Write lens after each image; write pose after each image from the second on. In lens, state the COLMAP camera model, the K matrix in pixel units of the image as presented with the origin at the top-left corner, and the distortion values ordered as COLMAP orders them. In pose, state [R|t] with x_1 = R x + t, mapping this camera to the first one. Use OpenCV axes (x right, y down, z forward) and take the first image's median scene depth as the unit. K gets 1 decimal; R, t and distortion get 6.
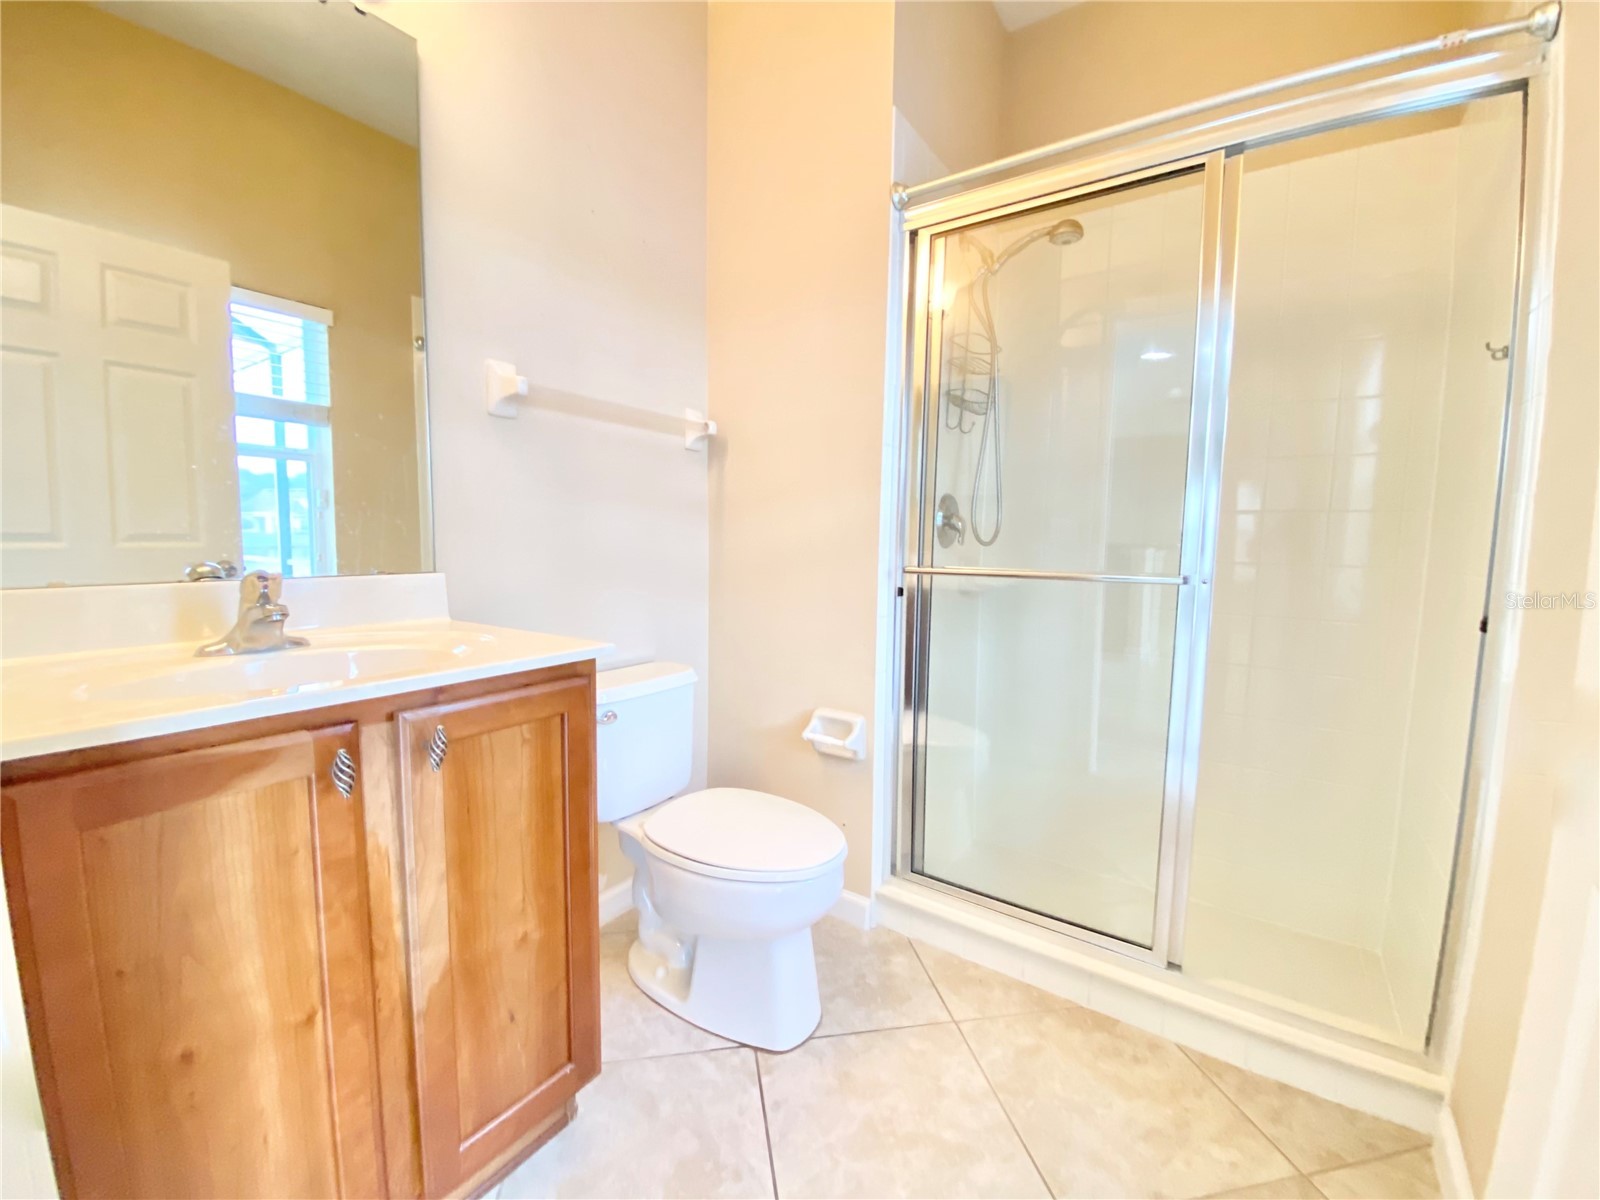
lens RADIAL K [[656.7, 0, 799.4], [0, 656.7, 597.4], [0, 0, 1]] dist [0.044649, -0.030754]
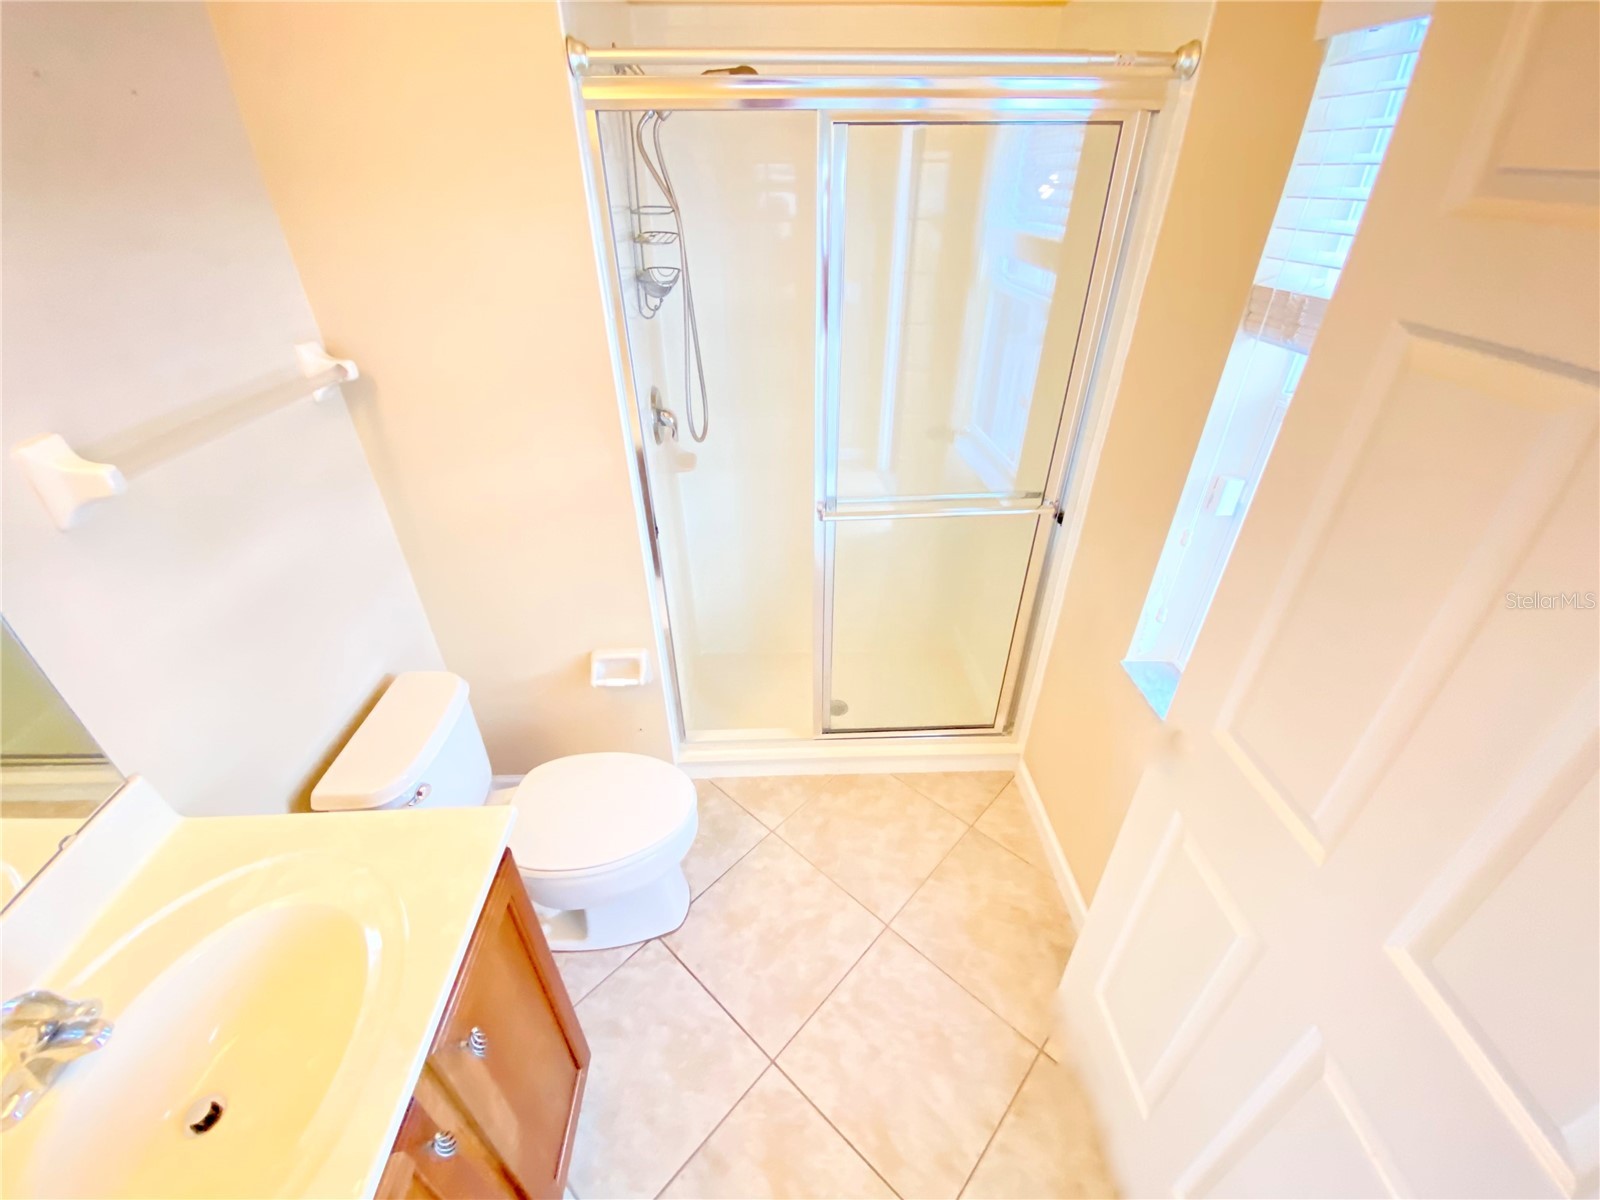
lens RADIAL K [[656.7, 0, 799.4], [0, 656.7, 597.4], [0, 0, 1]] dist [0.044649, -0.030754]
pose [[0.797372, -0.341777, 0.497380, -0.263899], [0.072226, 0.872296, 0.483614, -0.501421], [-0.599151, -0.349697, 0.720229, 0.138690]]
